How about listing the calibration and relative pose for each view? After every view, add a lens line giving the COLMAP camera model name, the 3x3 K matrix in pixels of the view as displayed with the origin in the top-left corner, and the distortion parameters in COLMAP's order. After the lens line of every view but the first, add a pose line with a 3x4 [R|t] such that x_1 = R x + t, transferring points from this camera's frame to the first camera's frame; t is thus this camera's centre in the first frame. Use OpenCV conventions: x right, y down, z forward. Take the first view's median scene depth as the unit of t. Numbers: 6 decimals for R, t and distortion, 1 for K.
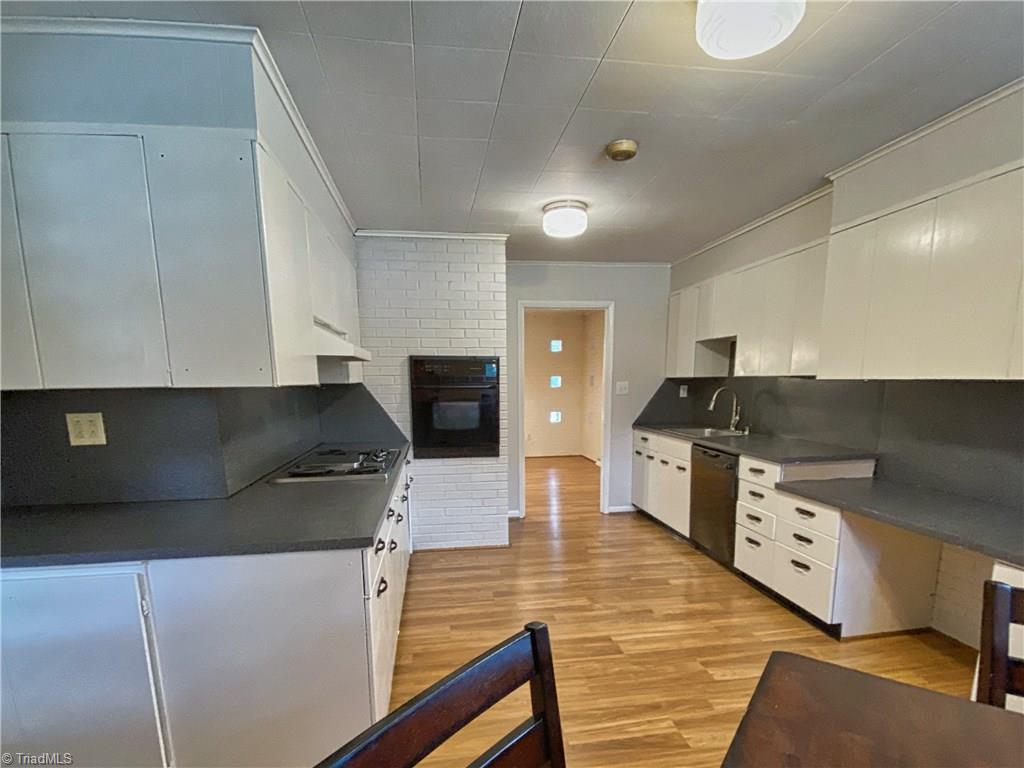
lens RADIAL K [[497.4, 0, 508.9], [0, 497.4, 474.0], [0, 0, 1]] dist [0.001903, -0.000091]
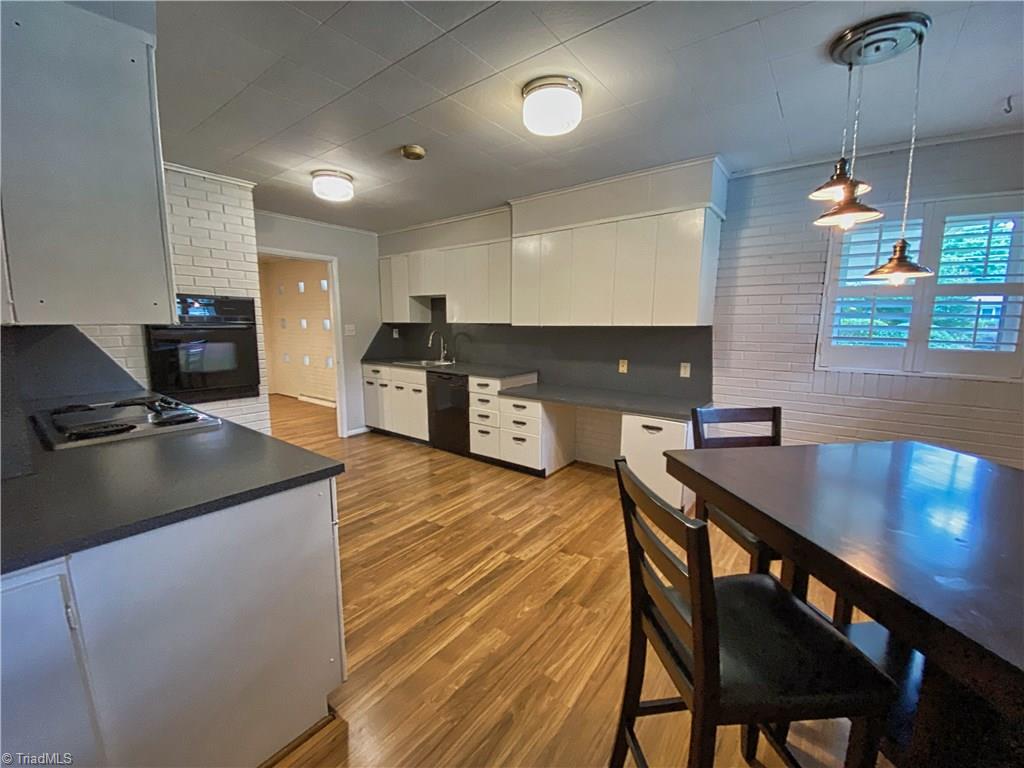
lens RADIAL K [[413.6, 0, 510.7], [0, 413.6, 387.0], [0, 0, 1]] dist [0.032120, -0.026075]
pose [[0.708884, -0.089654, 0.699603, -0.280569], [0.116911, 0.993103, 0.008804, -0.001424], [-0.695568, 0.075550, 0.714477, 0.035215]]
